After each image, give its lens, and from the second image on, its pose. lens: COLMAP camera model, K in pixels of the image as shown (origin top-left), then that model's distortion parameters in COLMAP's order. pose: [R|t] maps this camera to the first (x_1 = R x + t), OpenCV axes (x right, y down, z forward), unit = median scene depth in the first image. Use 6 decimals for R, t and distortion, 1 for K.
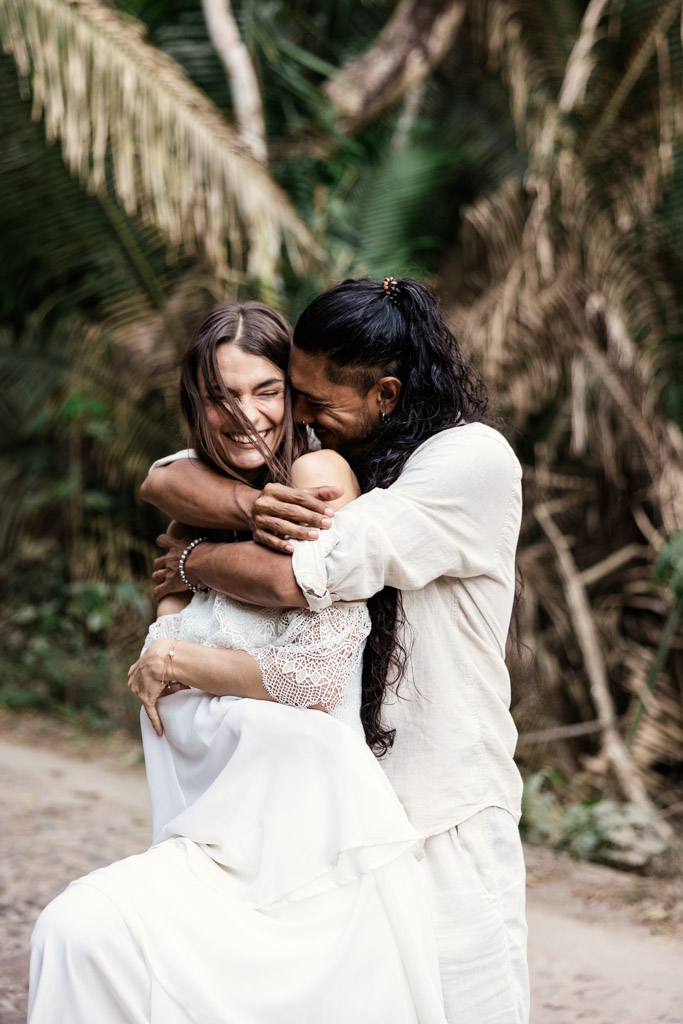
lens RADIAL K [[1628.7, 0, 338.5], [0, 1628.7, 493.3], [0, 0, 1]] dist [-0.004363, -0.030131]
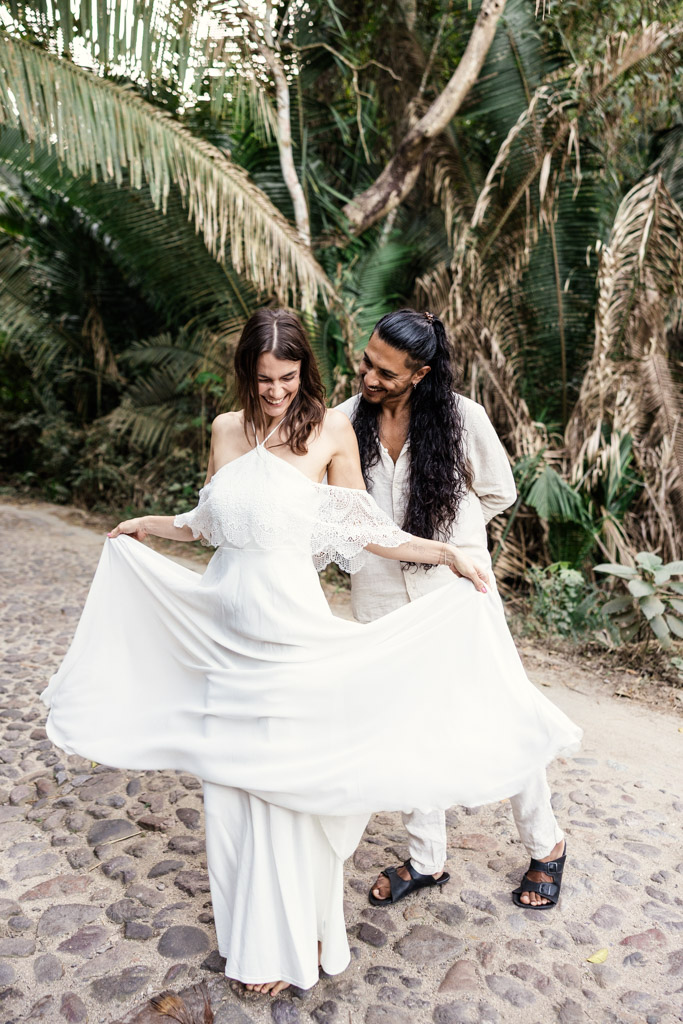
lens RADIAL K [[883.3, 0, 344.2], [0, 883.3, 479.8], [0, 0, 1]] dist [0.005026, 0.001261]
pose [[0.999270, 0.037793, 0.005561, -0.002421], [-0.038038, 0.997821, 0.053907, 0.003604], [-0.003512, -0.054079, 0.998530, -0.019645]]
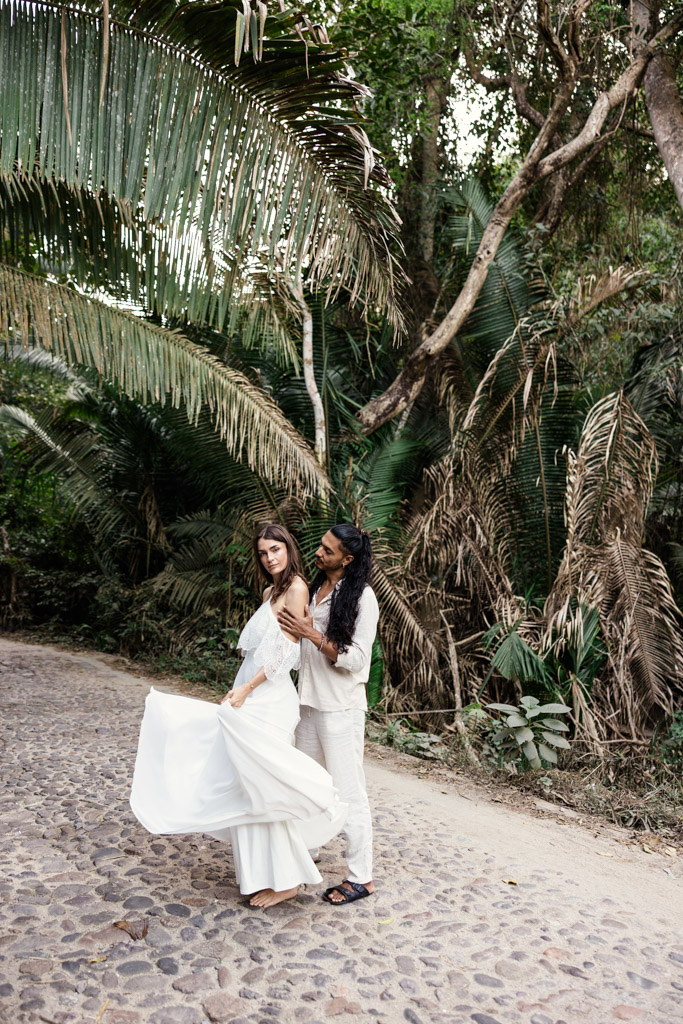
lens RADIAL K [[883.3, 0, 342.3], [0, 883.3, 524.6], [0, 0, 1]] dist [0.009006, 0.002831]
pose [[0.995275, 0.066238, -0.070995, 0.074645], [-0.071928, 0.994129, -0.080834, 0.001207], [0.065224, 0.085559, 0.994196, -0.204617]]
